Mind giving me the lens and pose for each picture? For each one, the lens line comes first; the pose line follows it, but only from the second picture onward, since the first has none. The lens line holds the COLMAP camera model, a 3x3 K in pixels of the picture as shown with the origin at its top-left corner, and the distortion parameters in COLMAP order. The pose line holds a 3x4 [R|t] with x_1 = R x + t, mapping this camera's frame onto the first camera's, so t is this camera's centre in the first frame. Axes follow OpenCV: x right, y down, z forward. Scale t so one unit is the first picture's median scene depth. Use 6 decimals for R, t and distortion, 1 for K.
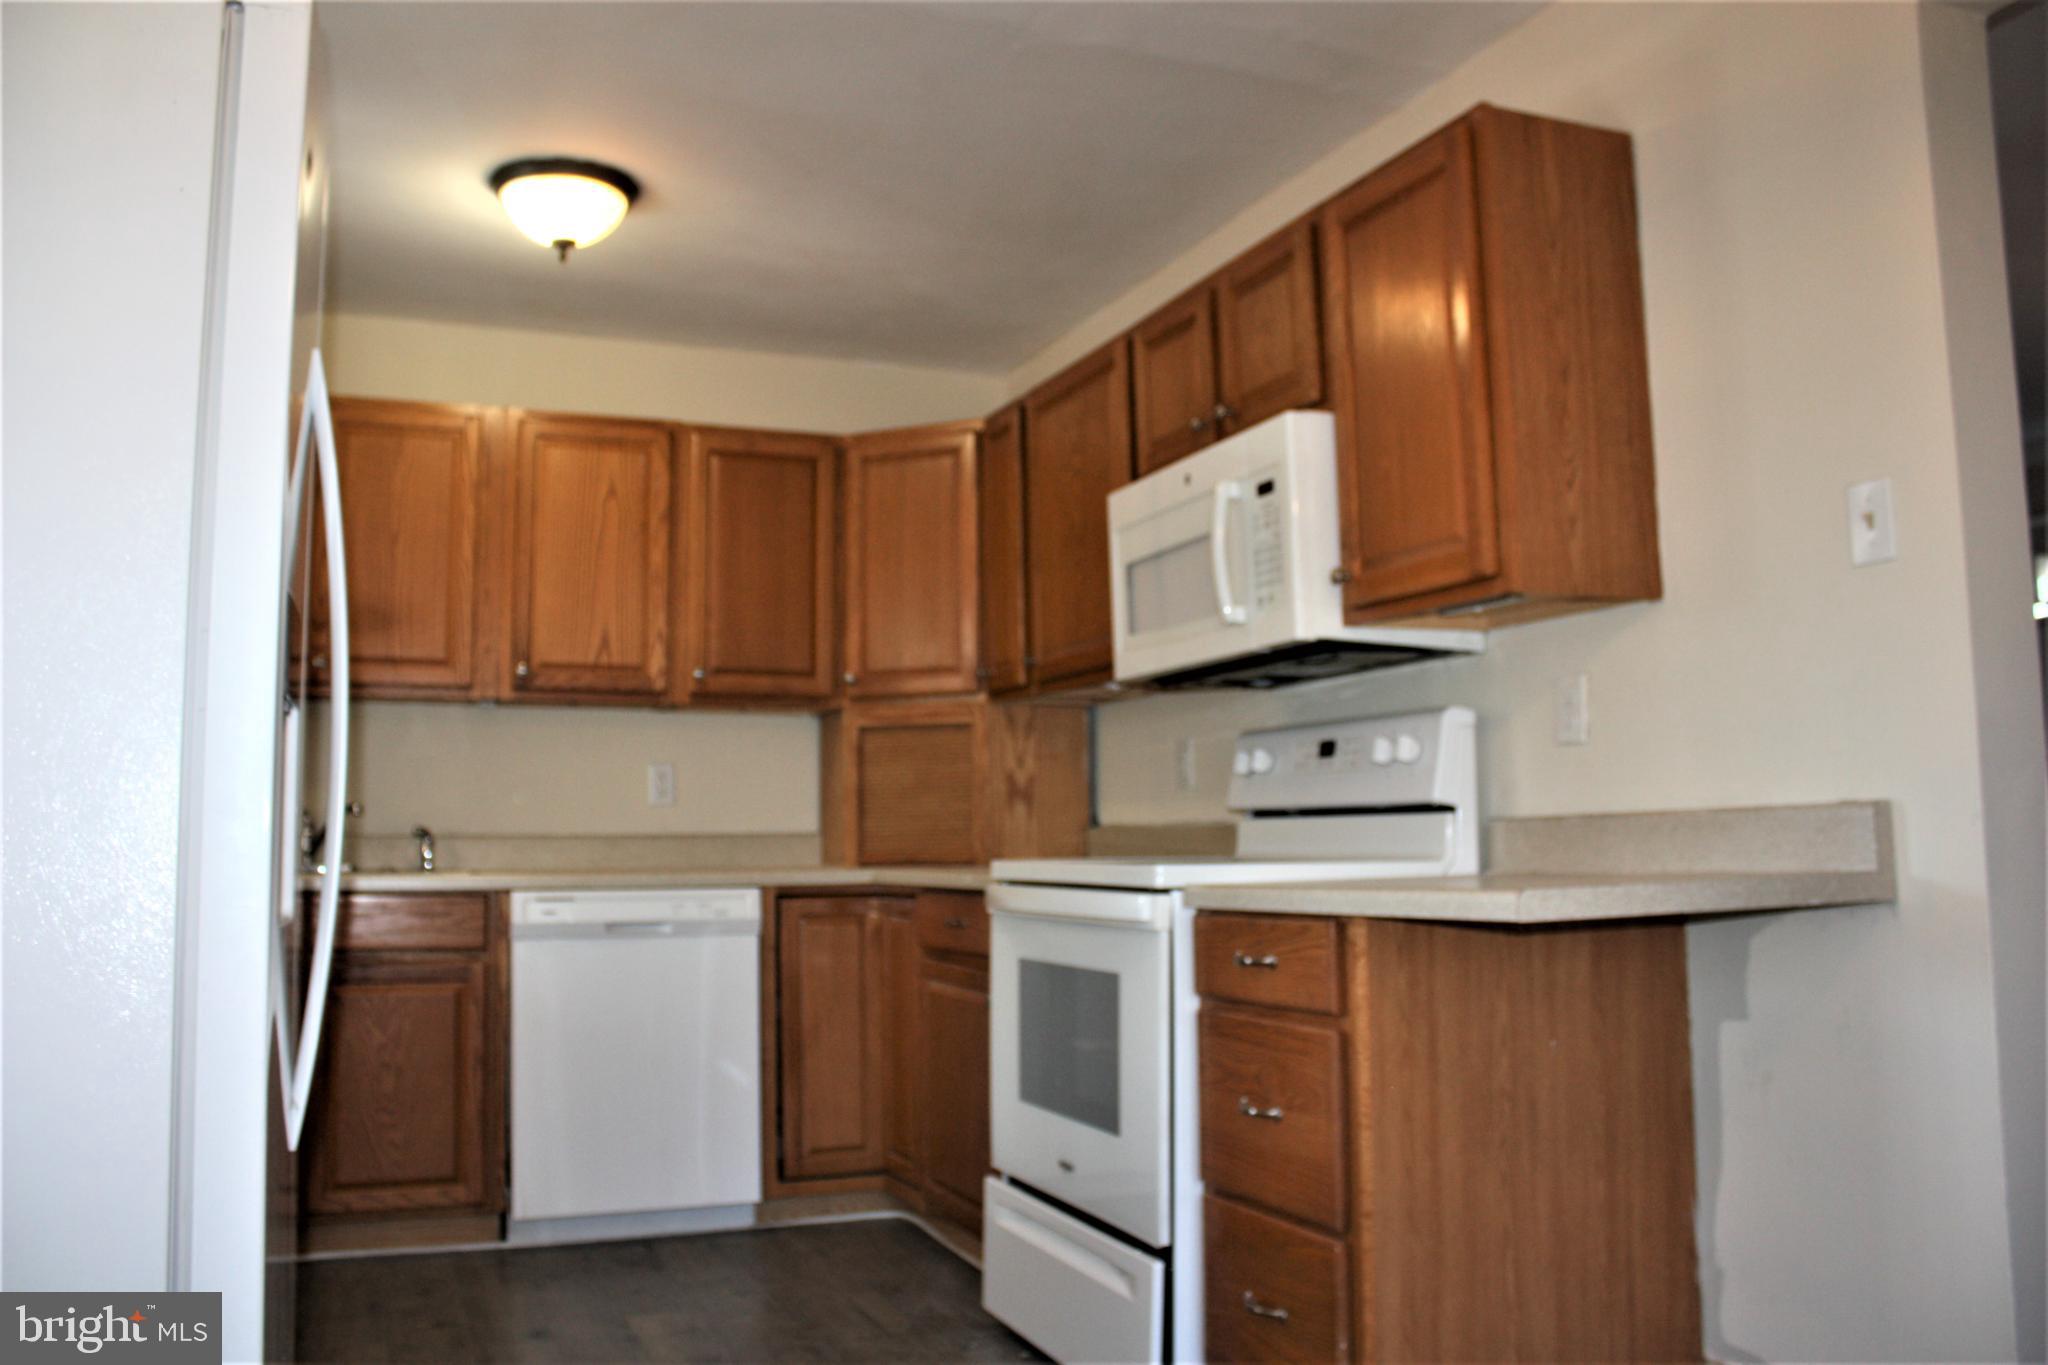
lens RADIAL K [[1736.1, 0, 1024.0], [0, 1736.1, 682.5], [0, 0, 1]] dist [-0.119250, 0.006313]
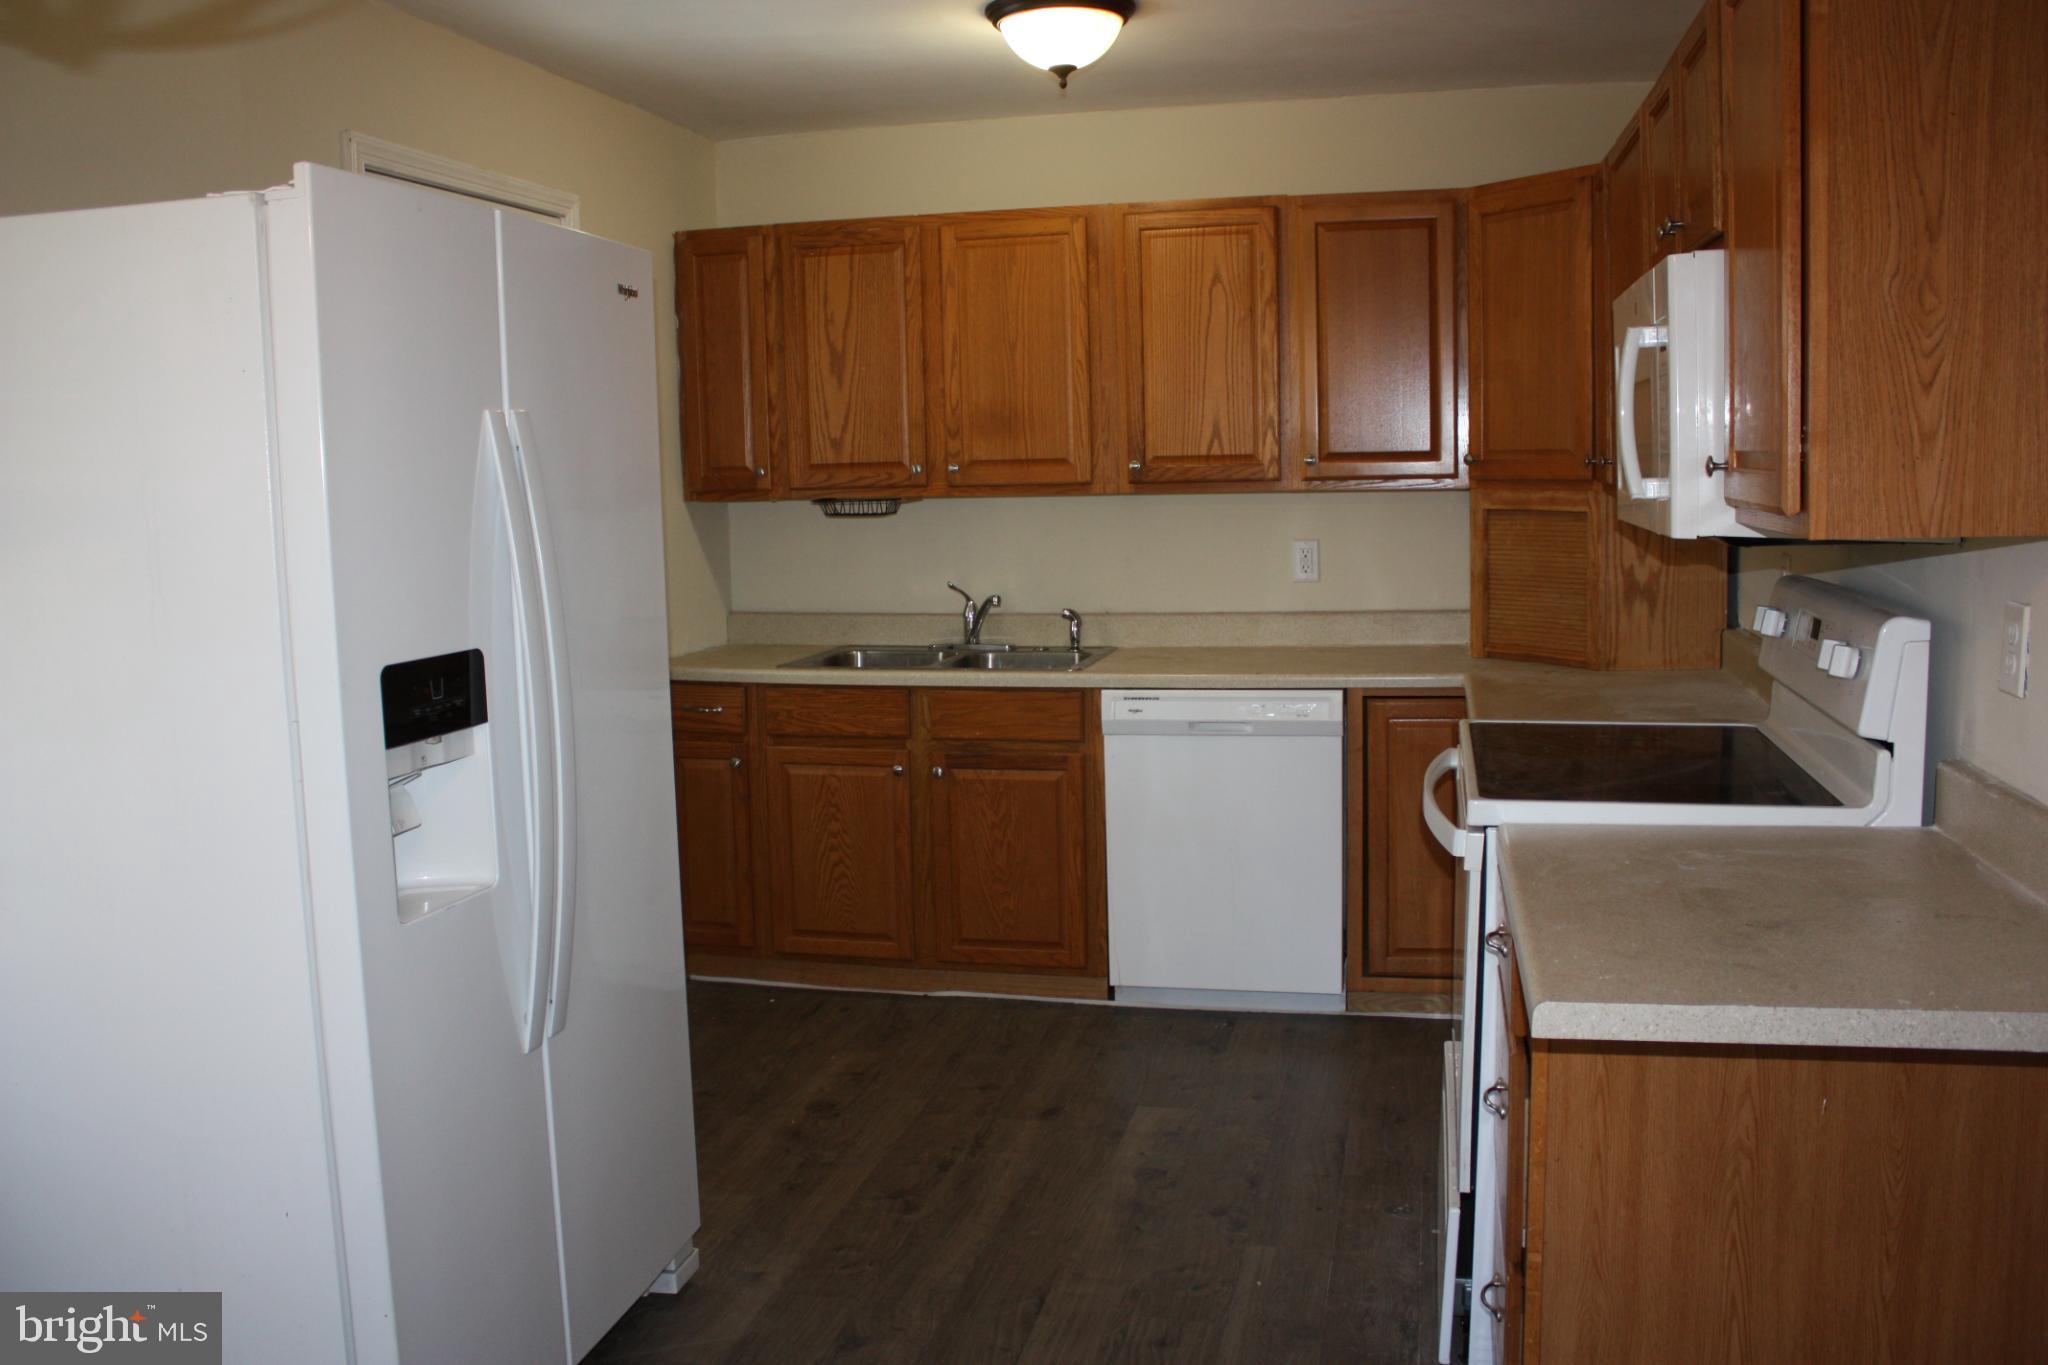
lens RADIAL K [[1745.7, 0, 1024.0], [0, 1745.7, 682.5], [0, 0, 1]] dist [-0.062596, 0.007922]
pose [[0.825199, 0.059201, -0.561731, 0.261321], [0.070498, 0.975922, 0.206415, -0.106239], [0.560426, -0.209934, 0.801156, 0.101166]]
